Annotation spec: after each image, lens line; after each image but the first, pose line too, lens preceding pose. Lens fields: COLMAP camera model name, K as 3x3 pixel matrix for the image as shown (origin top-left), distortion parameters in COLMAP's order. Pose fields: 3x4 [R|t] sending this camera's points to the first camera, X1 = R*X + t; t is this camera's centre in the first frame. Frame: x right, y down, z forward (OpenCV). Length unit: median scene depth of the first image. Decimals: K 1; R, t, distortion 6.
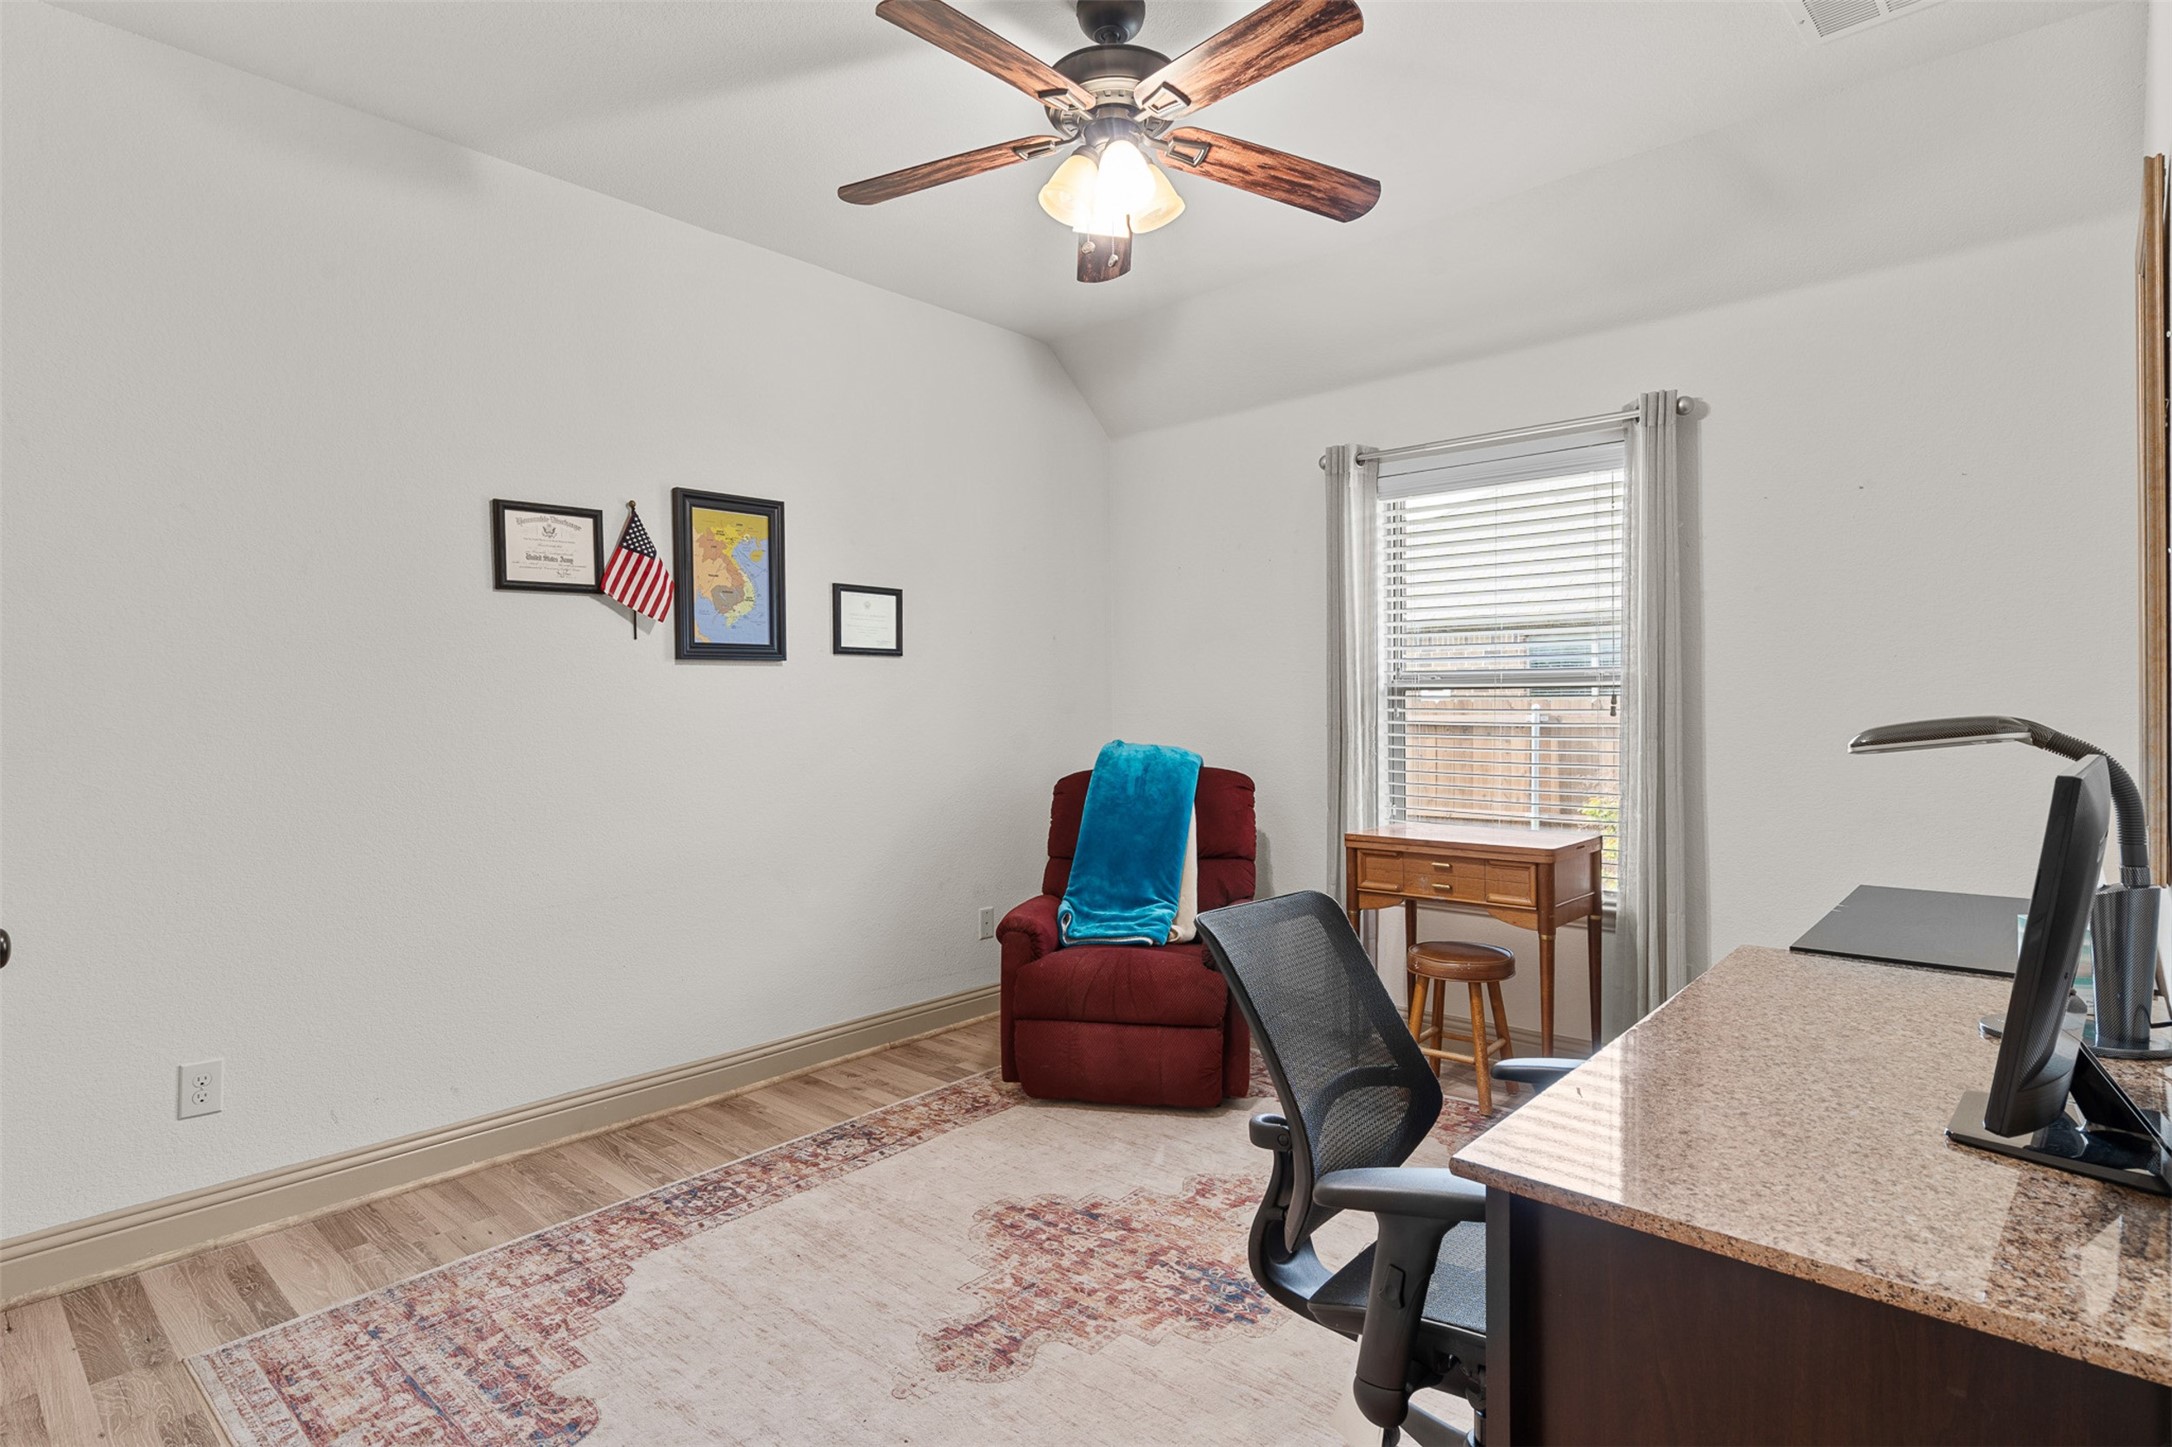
lens RADIAL K [[1121.8, 0, 1084.7], [0, 1121.8, 717.4], [0, 0, 1]] dist [-0.000258, -0.000036]
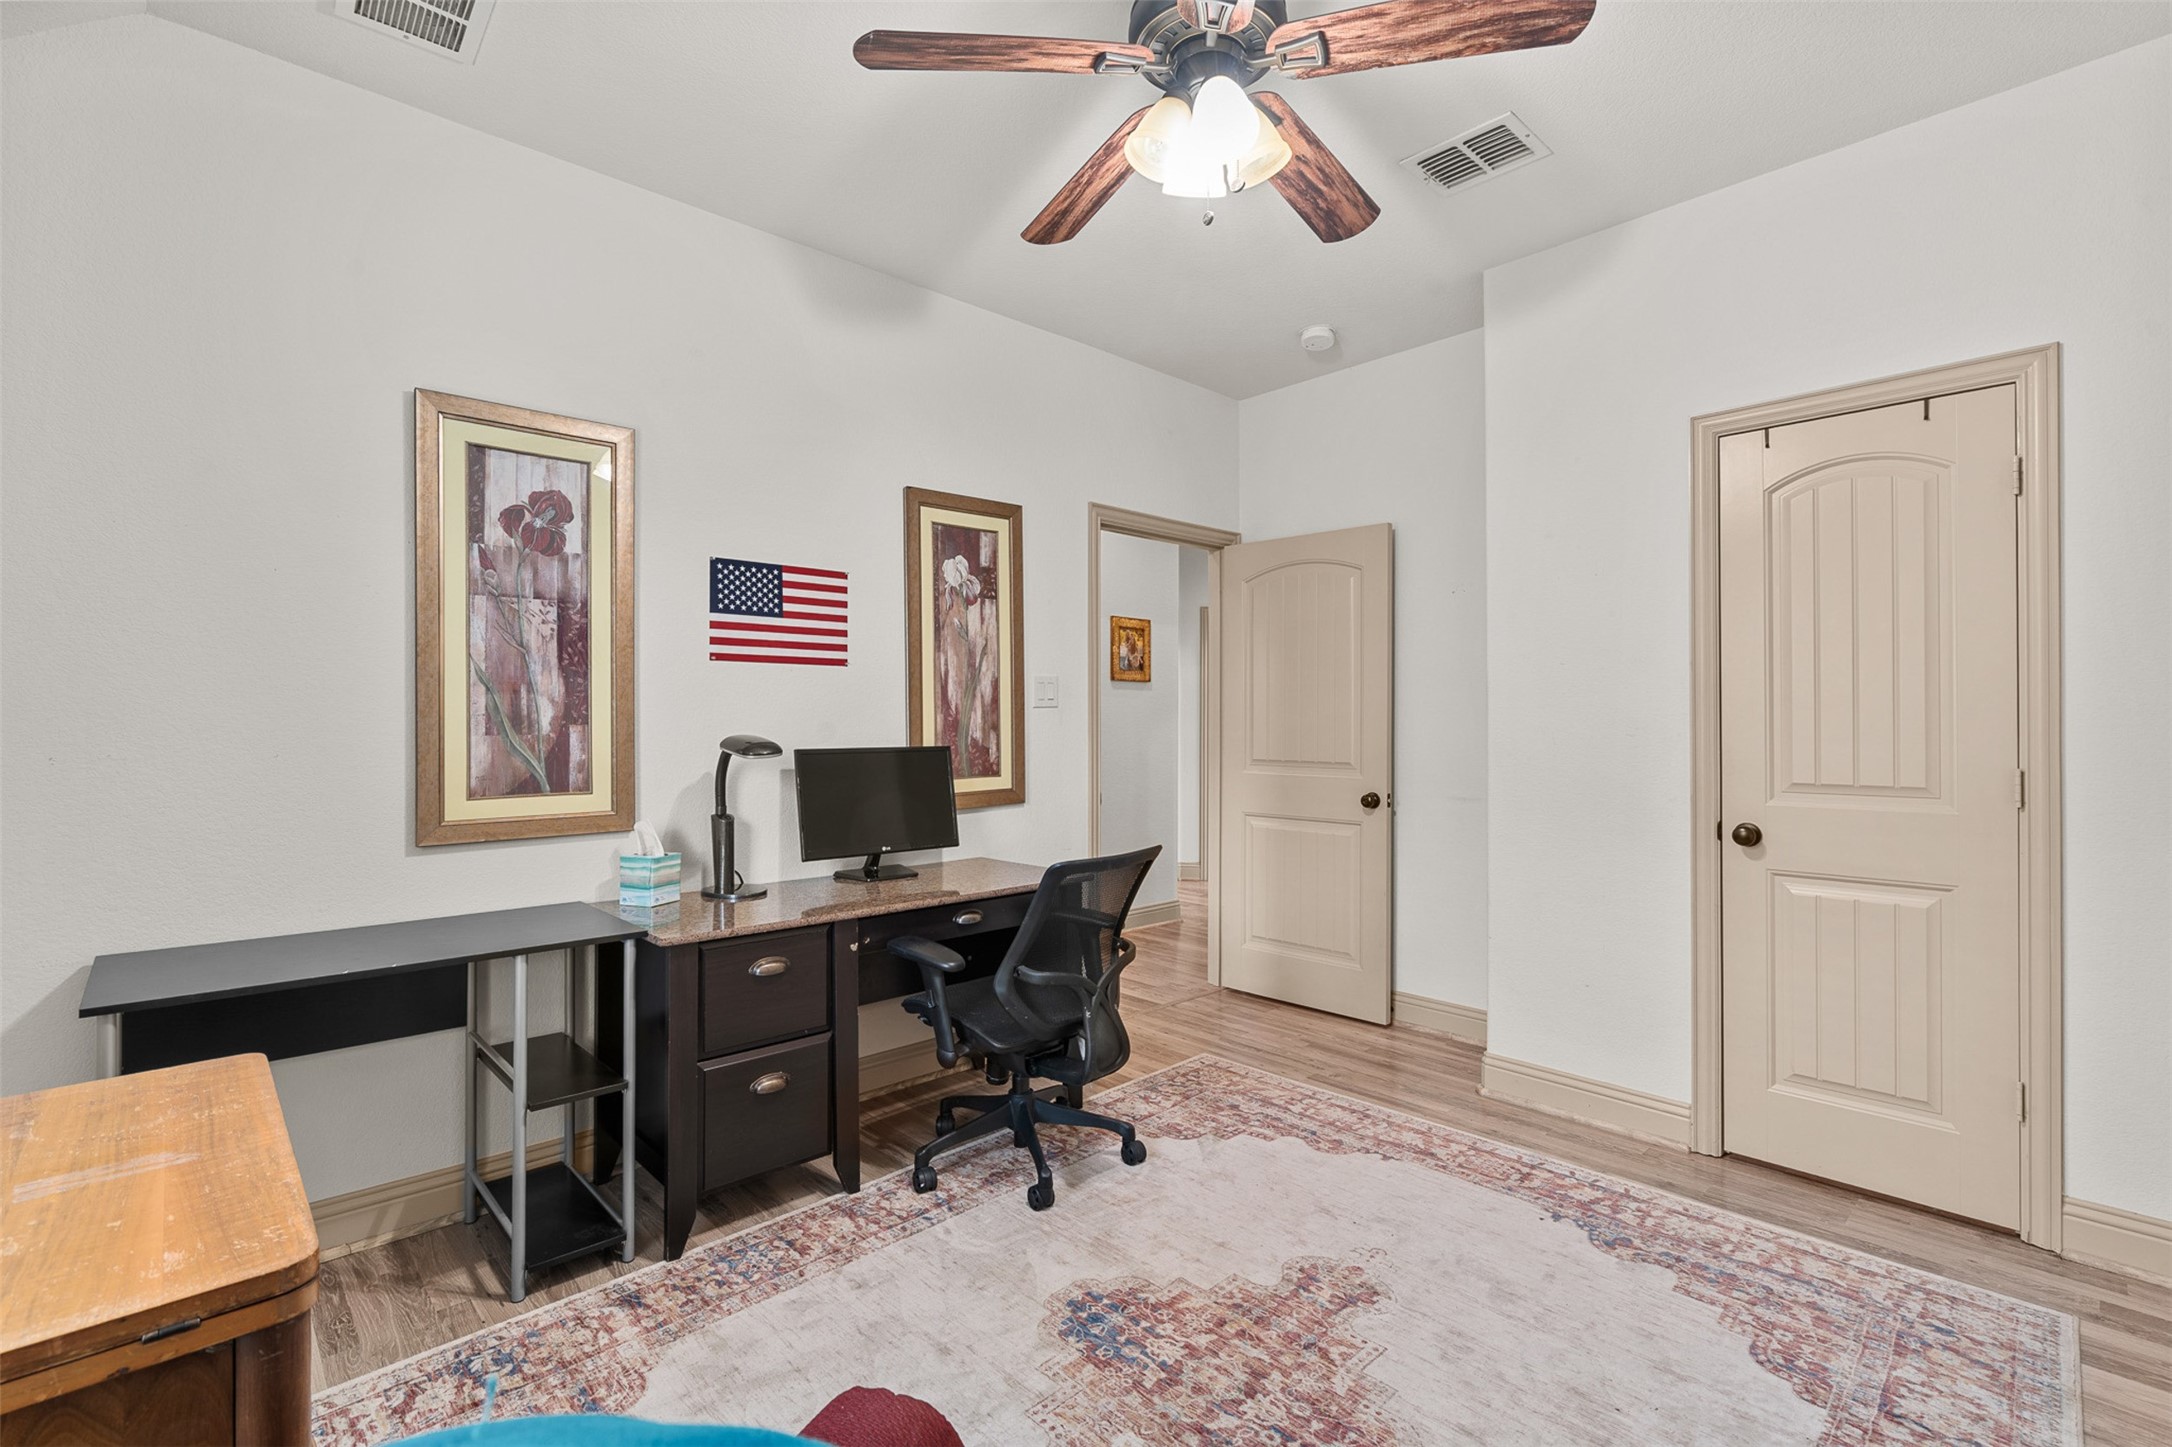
lens RADIAL K [[980.9, 0, 1087.1], [0, 980.9, 717.0], [0, 0, 1]] dist [-0.010024, 0.003539]
pose [[-0.997072, 0.010607, 0.075731, 0.070700], [0.011108, 0.999919, 0.006199, -0.024782], [-0.075659, 0.007022, -0.997109, 1.890237]]
